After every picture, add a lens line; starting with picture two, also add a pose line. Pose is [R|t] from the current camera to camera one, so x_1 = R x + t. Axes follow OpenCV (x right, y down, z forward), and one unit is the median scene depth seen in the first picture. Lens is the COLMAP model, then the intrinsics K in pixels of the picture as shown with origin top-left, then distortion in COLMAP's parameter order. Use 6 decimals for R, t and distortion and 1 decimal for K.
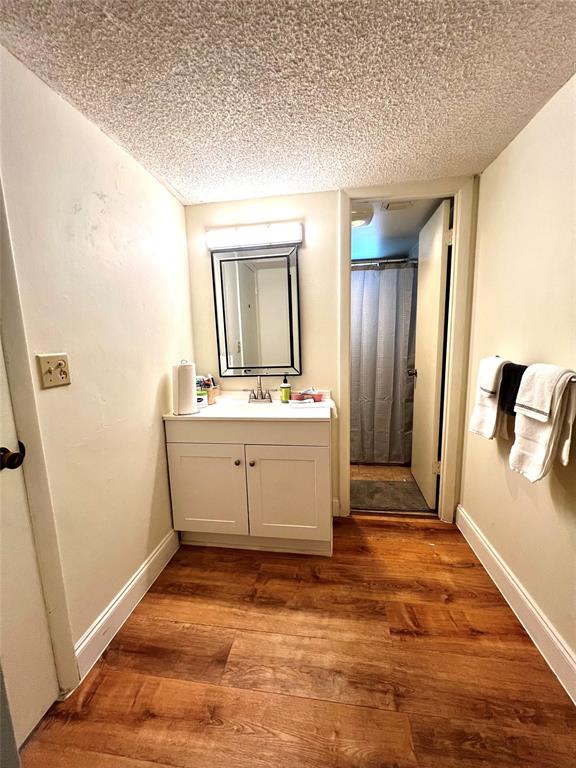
lens RADIAL K [[310.0, 0, 288.0], [0, 310.0, 384.0], [0, 0, 1]] dist [-0.000338, 0.000145]
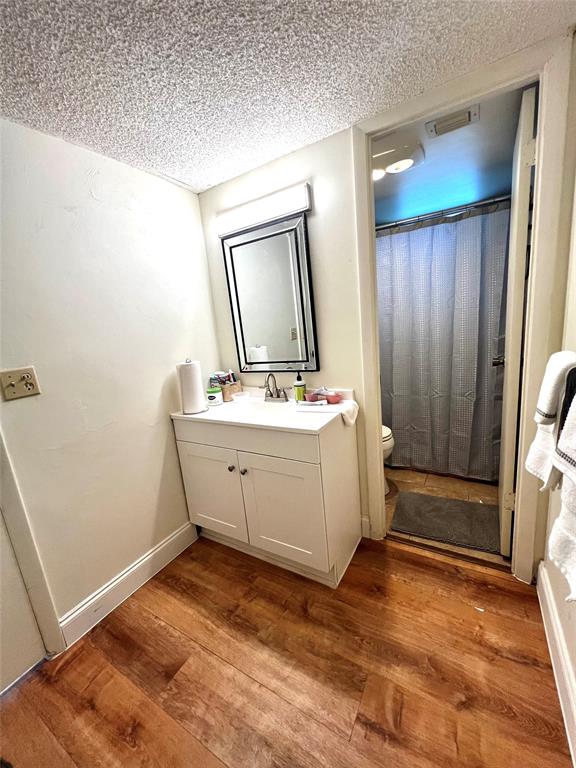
lens RADIAL K [[310.0, 0, 288.0], [0, 310.0, 384.0], [0, 0, 1]] dist [-0.000338, 0.000145]
pose [[0.919327, 0.015441, -0.393190, 0.349952], [0.014981, 0.997132, 0.074187, -0.066517], [0.393208, -0.074092, 0.916459, 0.218439]]
